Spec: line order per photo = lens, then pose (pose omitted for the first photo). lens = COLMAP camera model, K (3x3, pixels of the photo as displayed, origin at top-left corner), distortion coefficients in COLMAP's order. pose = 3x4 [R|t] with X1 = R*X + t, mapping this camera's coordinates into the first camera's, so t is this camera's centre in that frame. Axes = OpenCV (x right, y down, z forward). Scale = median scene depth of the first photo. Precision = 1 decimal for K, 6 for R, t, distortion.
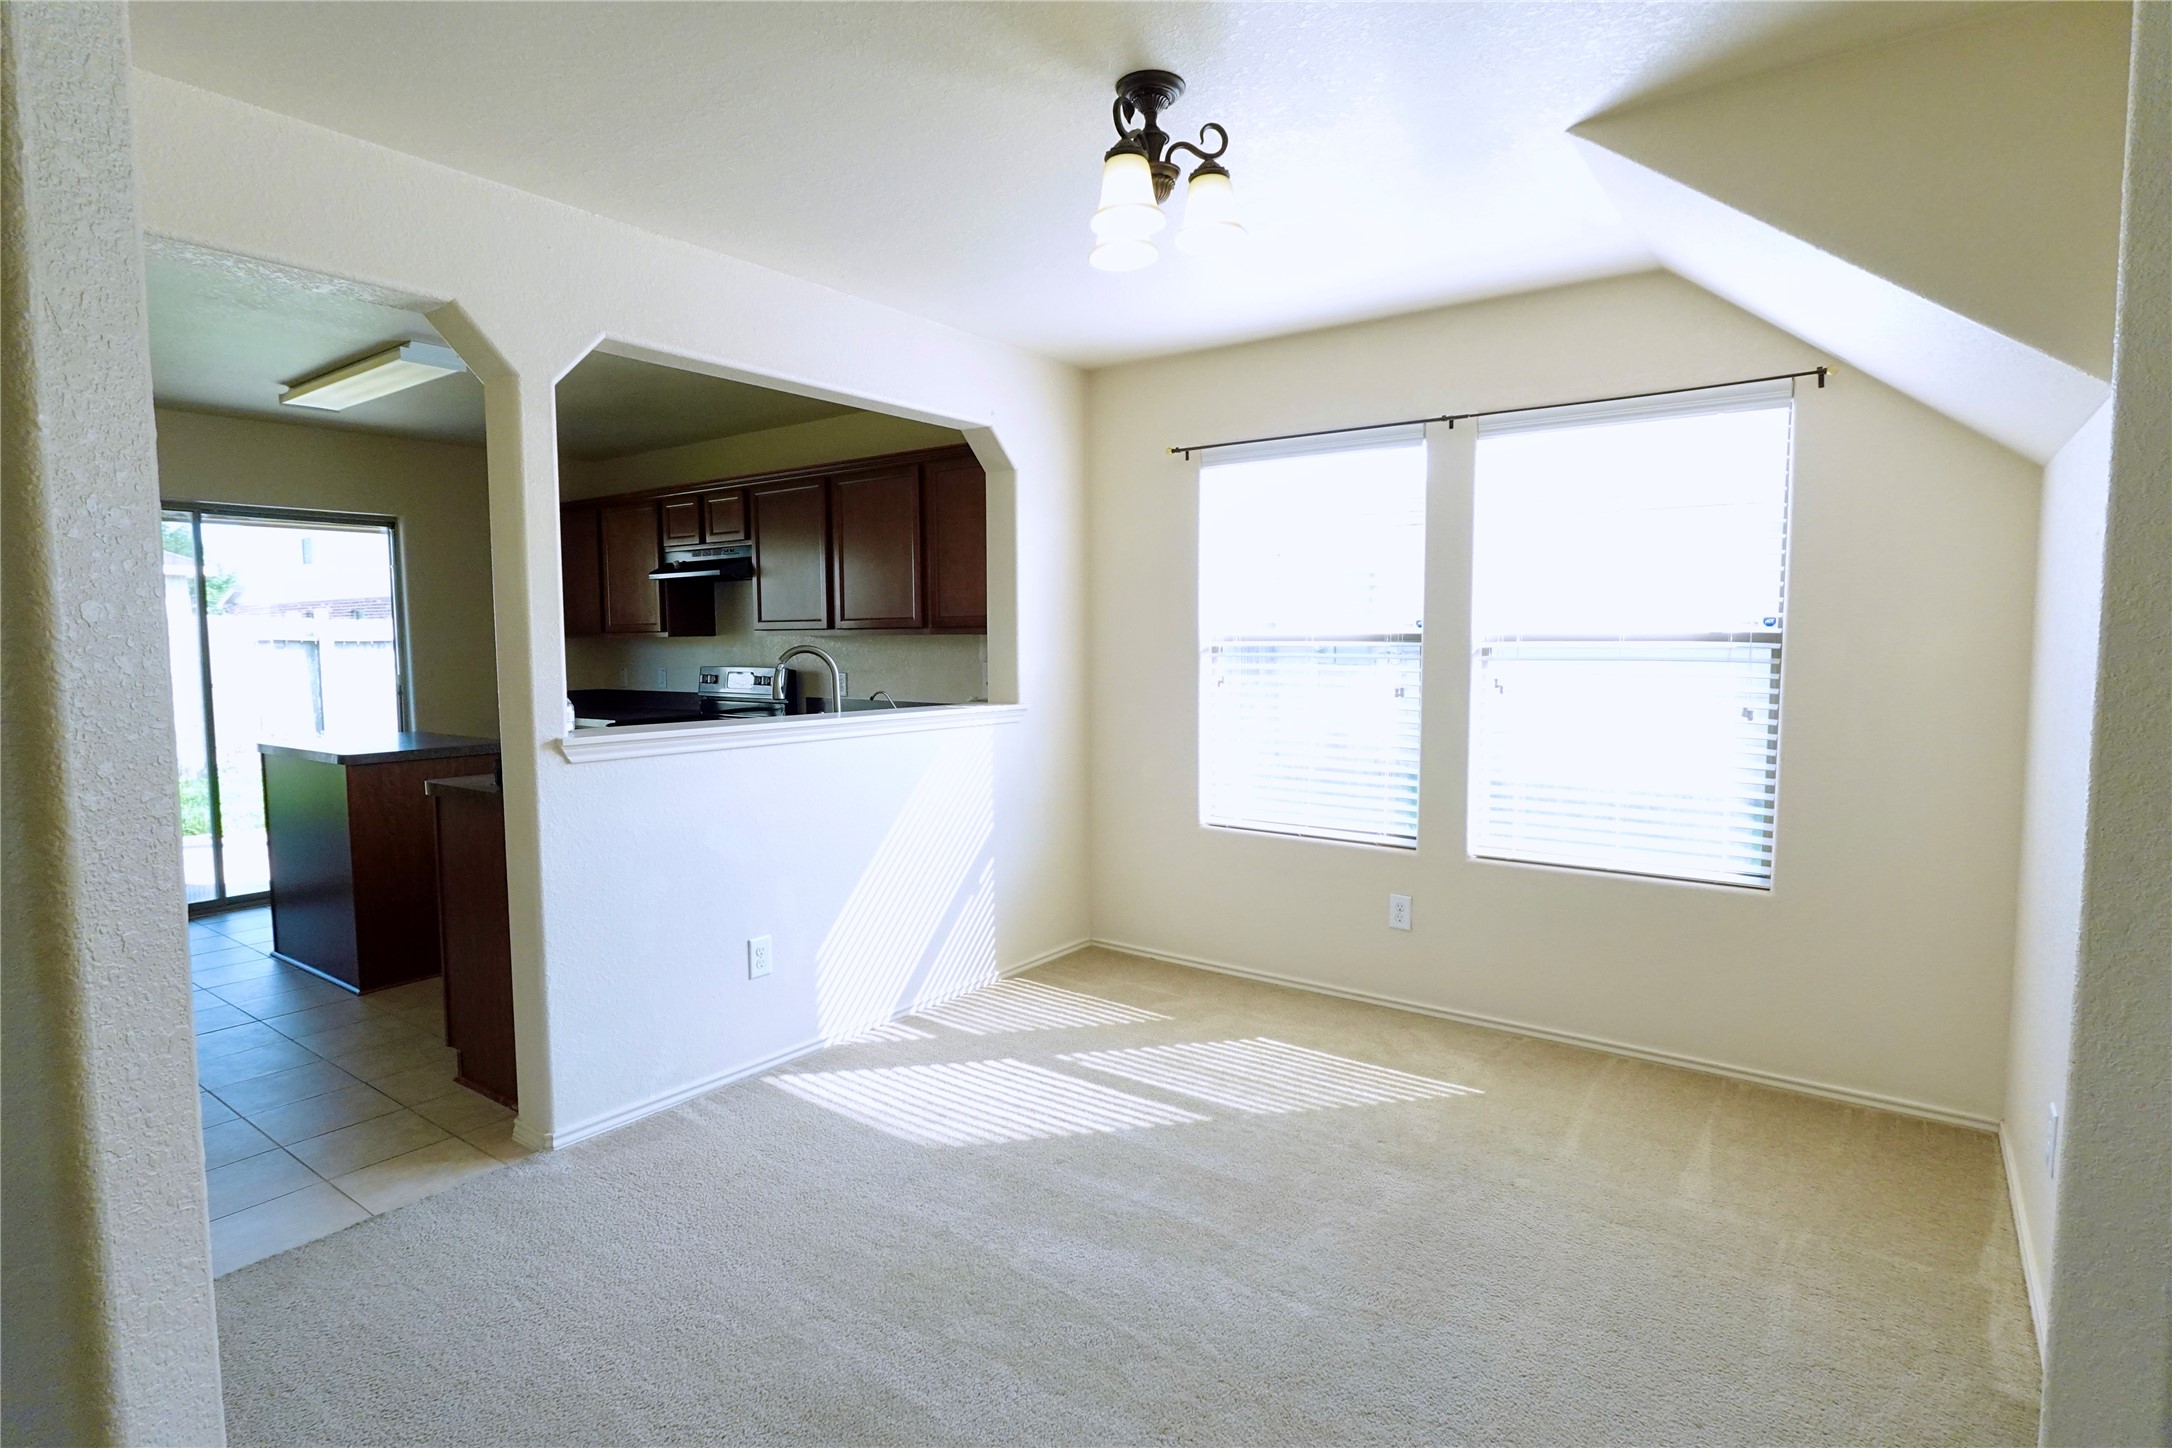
lens RADIAL K [[1096.7, 0, 1080.8], [0, 1096.7, 711.0], [0, 0, 1]] dist [-0.005856, -0.000893]
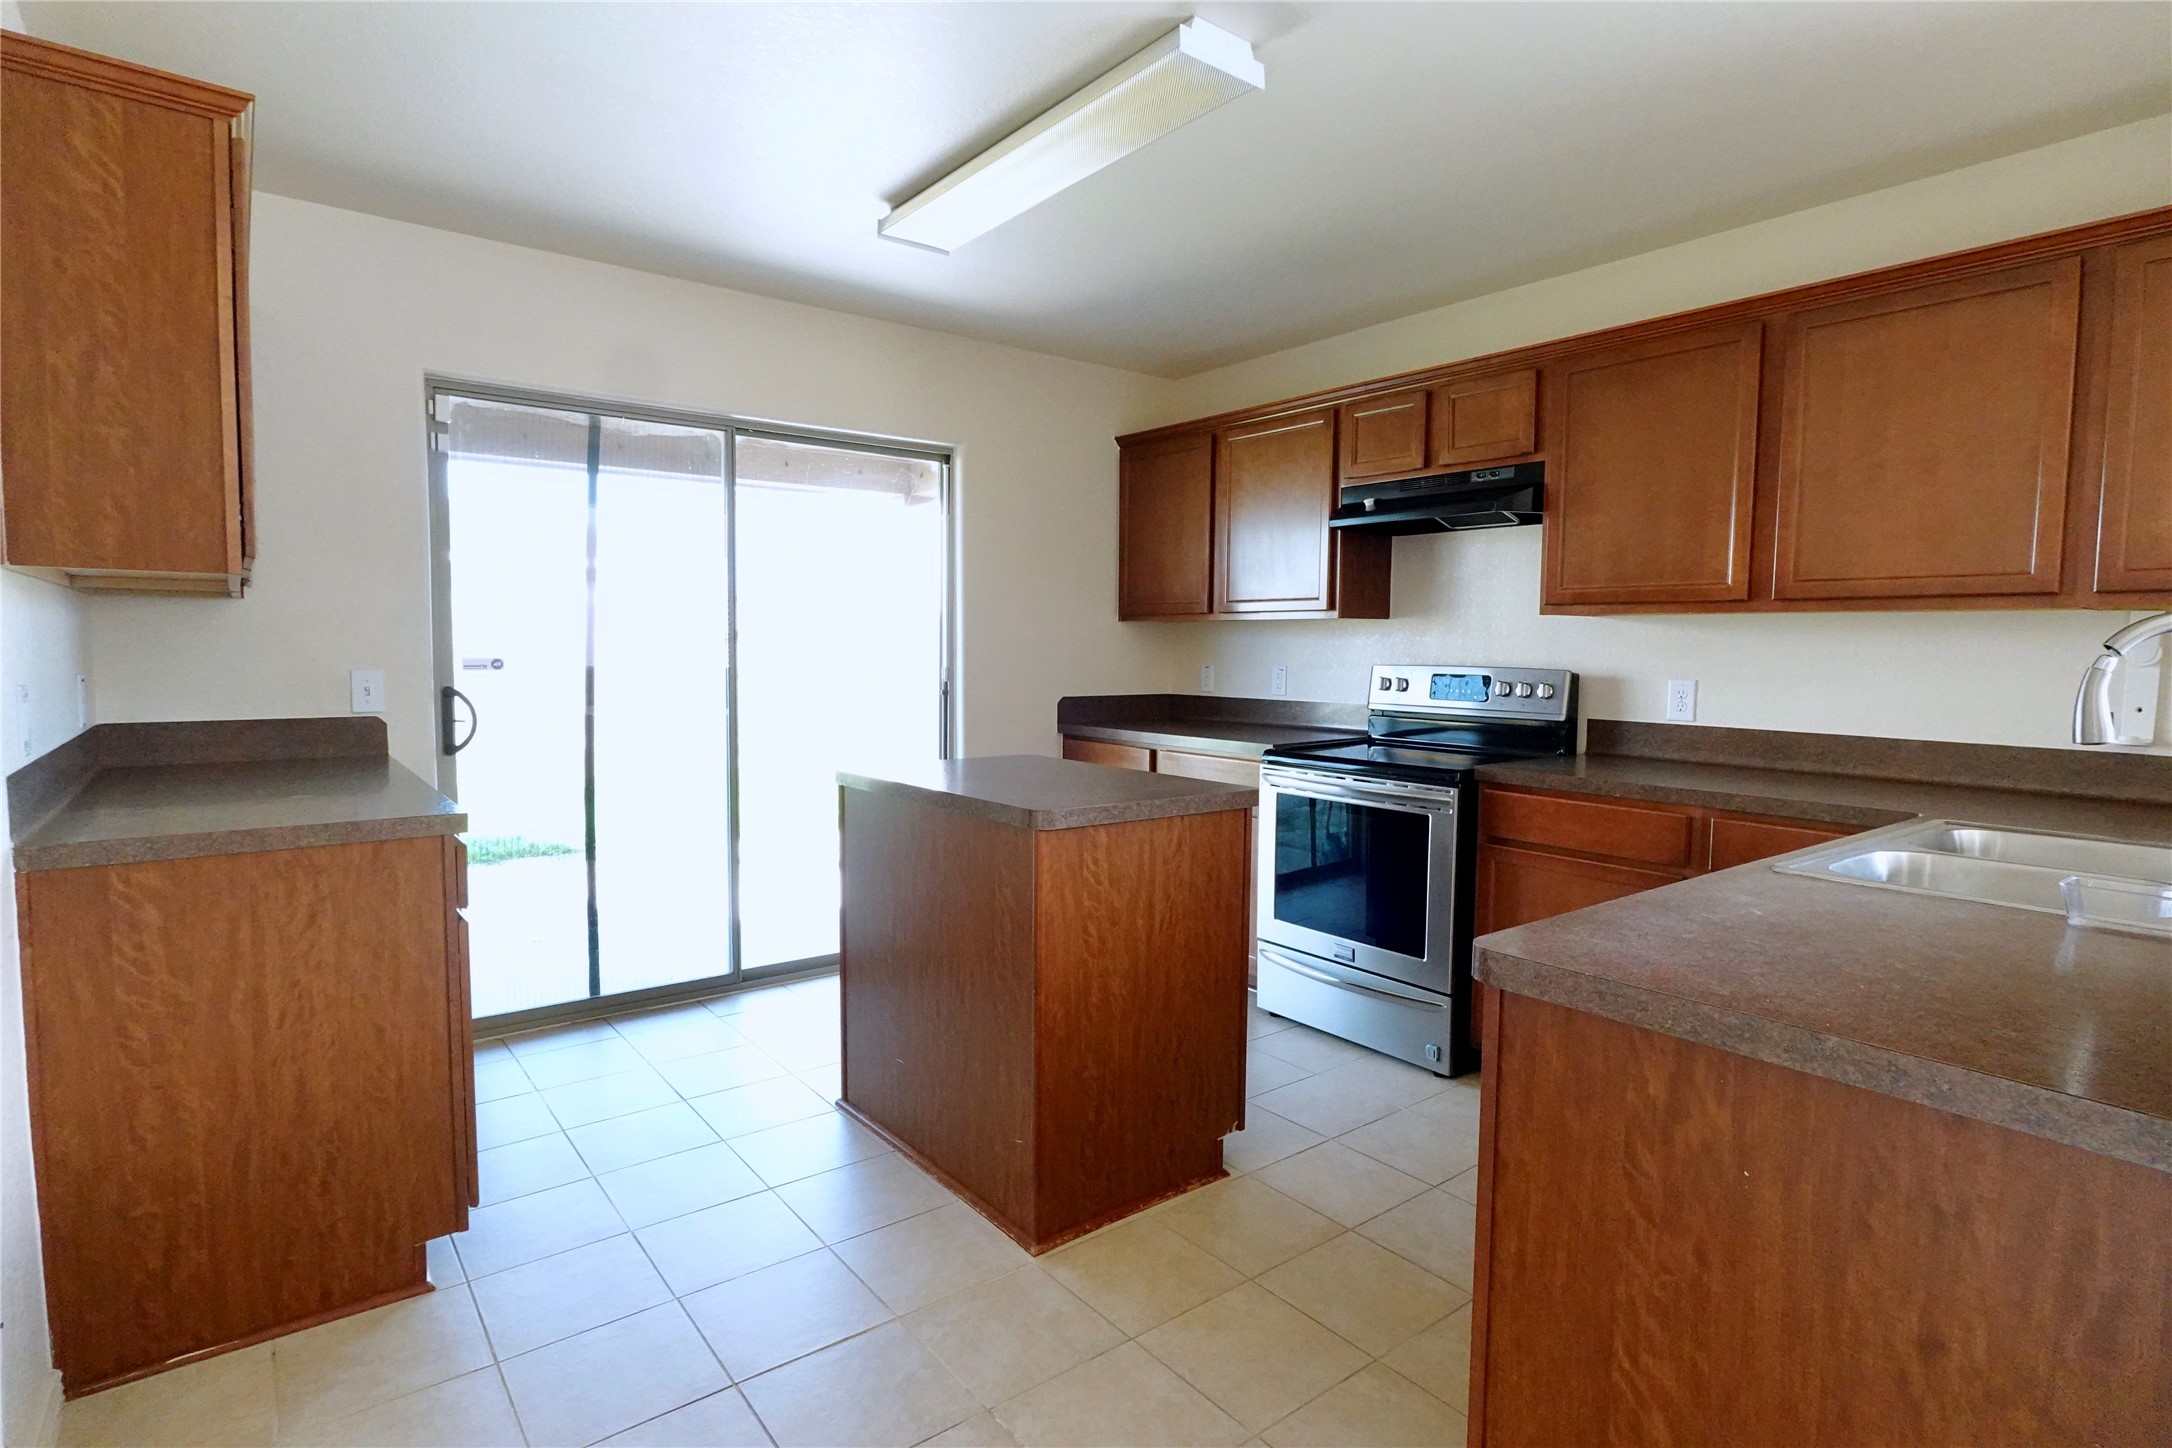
lens RADIAL K [[1096.7, 0, 1091.6], [0, 1096.7, 717.9], [0, 0, 1]] dist [-0.005856, -0.000893]
pose [[0.967568, 0.027298, -0.251133, -0.424188], [-0.027661, 0.999615, 0.002085, -0.006847], [0.251093, 0.004929, 0.967950, 0.400357]]
